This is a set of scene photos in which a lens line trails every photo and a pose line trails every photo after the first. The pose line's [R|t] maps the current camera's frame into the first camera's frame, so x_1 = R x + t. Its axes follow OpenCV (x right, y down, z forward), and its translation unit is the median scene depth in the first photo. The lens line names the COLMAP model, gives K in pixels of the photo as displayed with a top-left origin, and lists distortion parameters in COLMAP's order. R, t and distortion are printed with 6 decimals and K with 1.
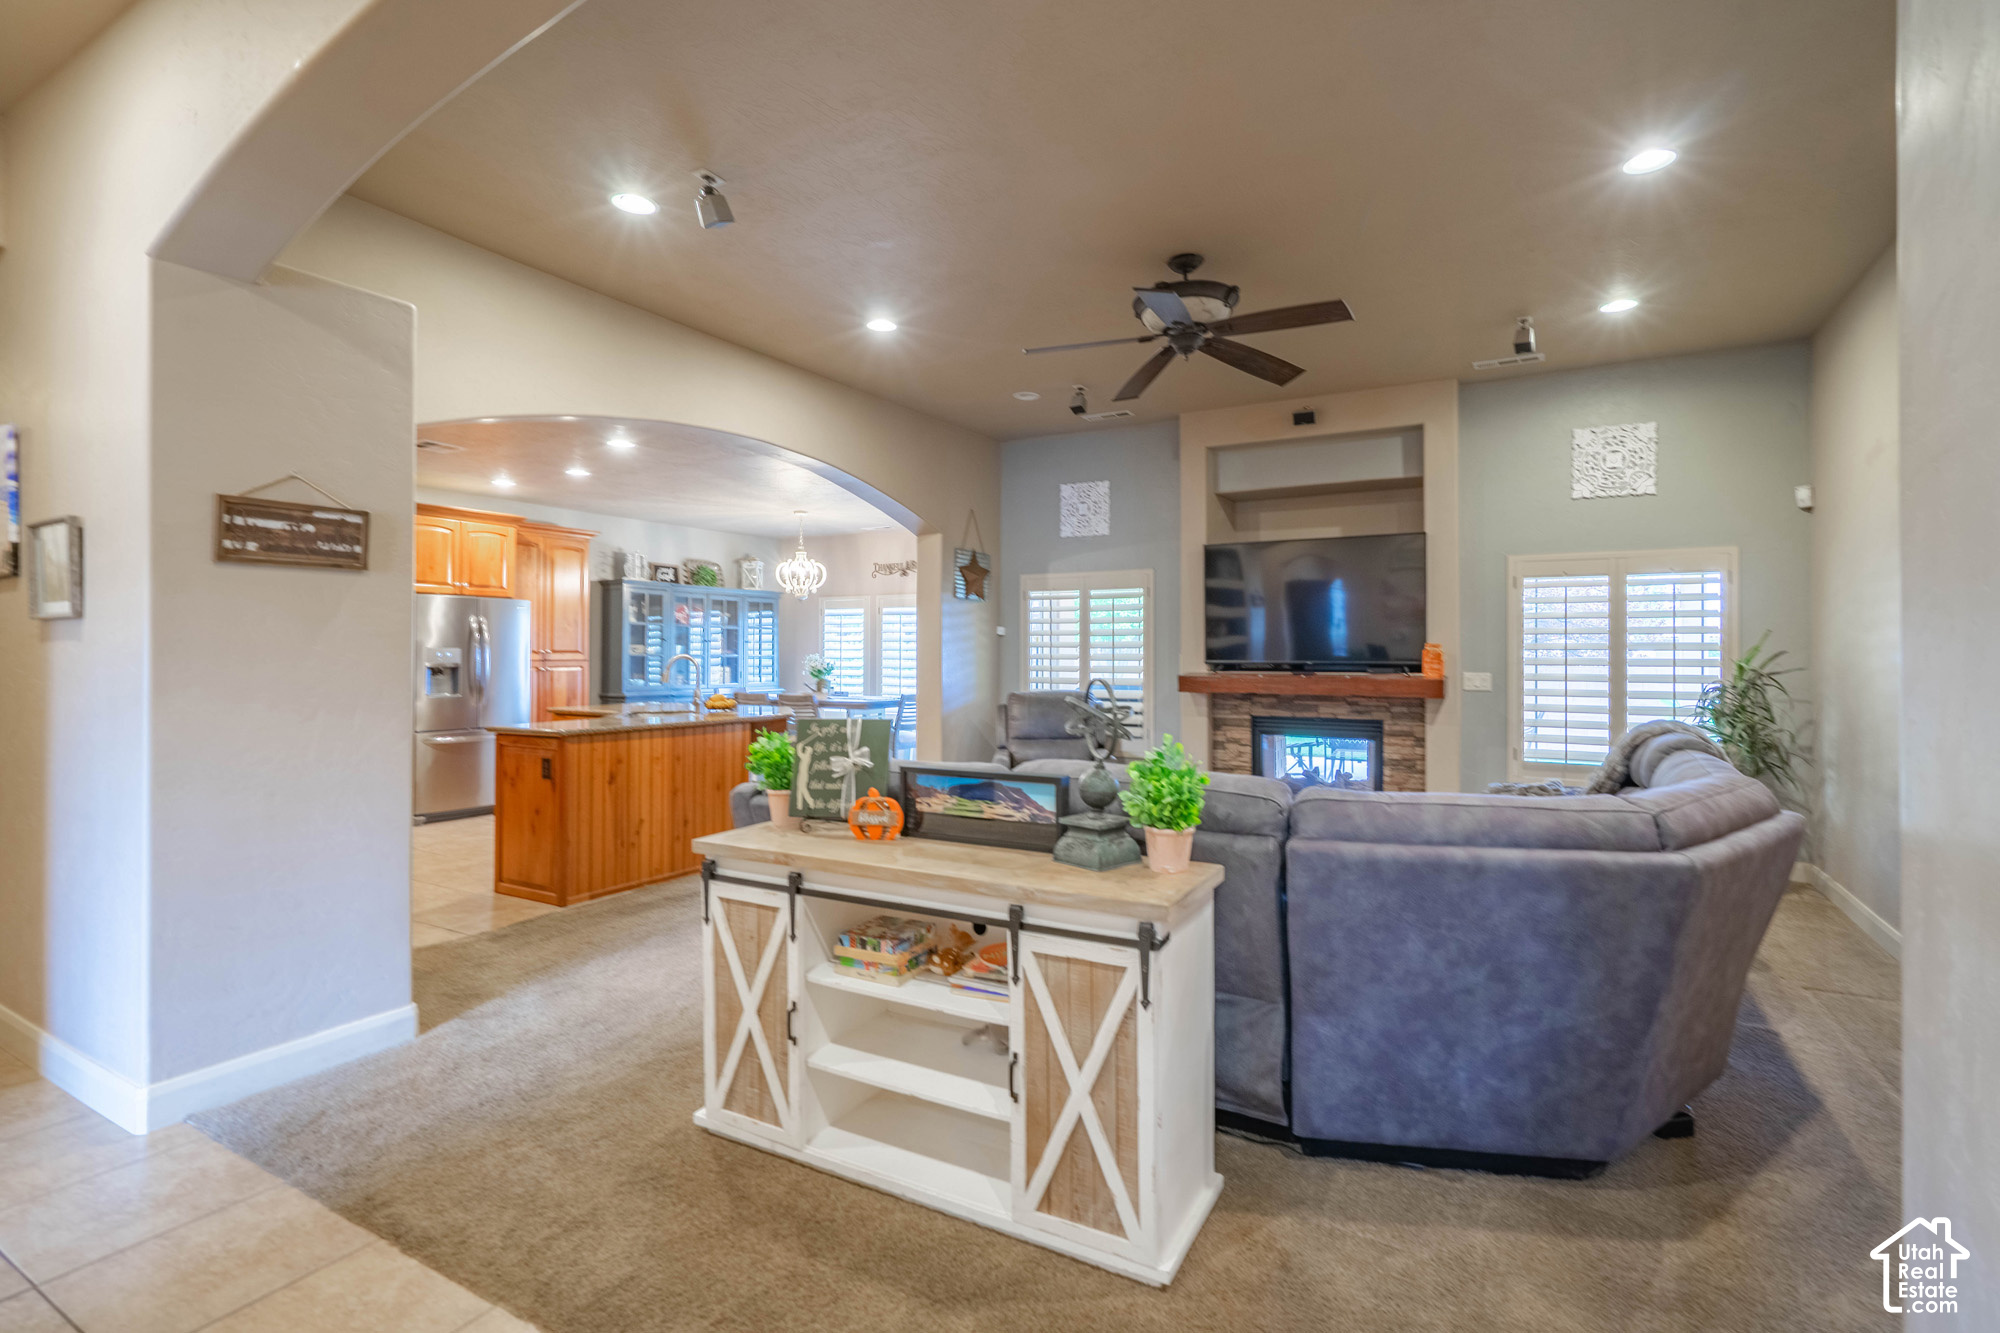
lens RADIAL K [[912.0, 0, 1000.0], [0, 912.0, 666.5], [0, 0, 1]] dist [-0.000149, 0.000042]
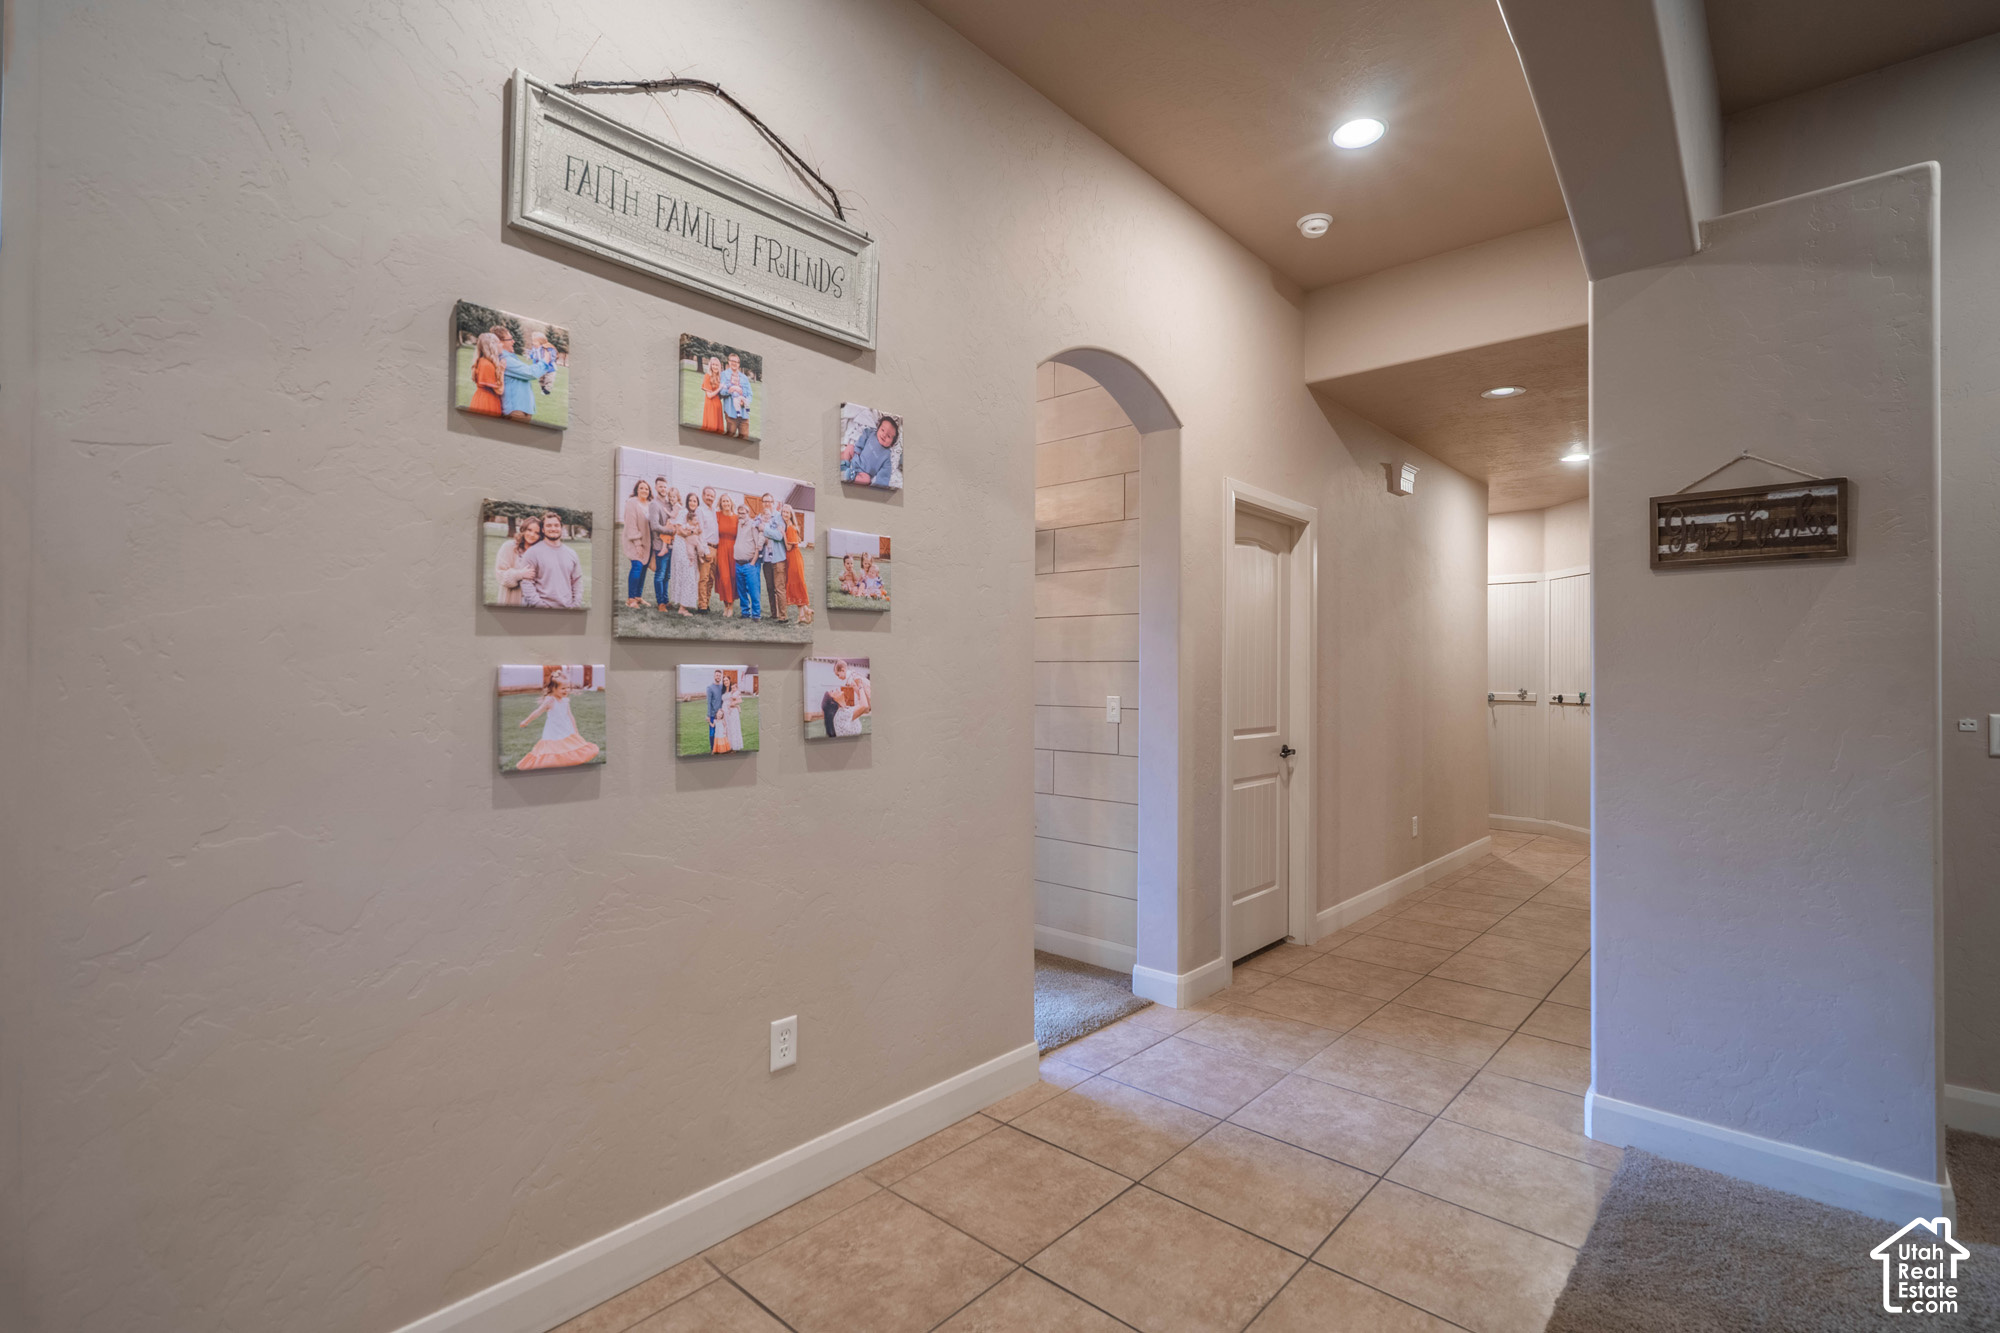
lens RADIAL K [[912.0, 0, 1000.0], [0, 912.0, 666.5], [0, 0, 1]] dist [-0.000149, 0.000042]
pose [[-0.193019, -0.012387, -0.981117, 0.096211], [-0.024766, 0.999663, -0.007748, 0.004363], [0.980882, 0.022803, -0.193261, 0.262863]]
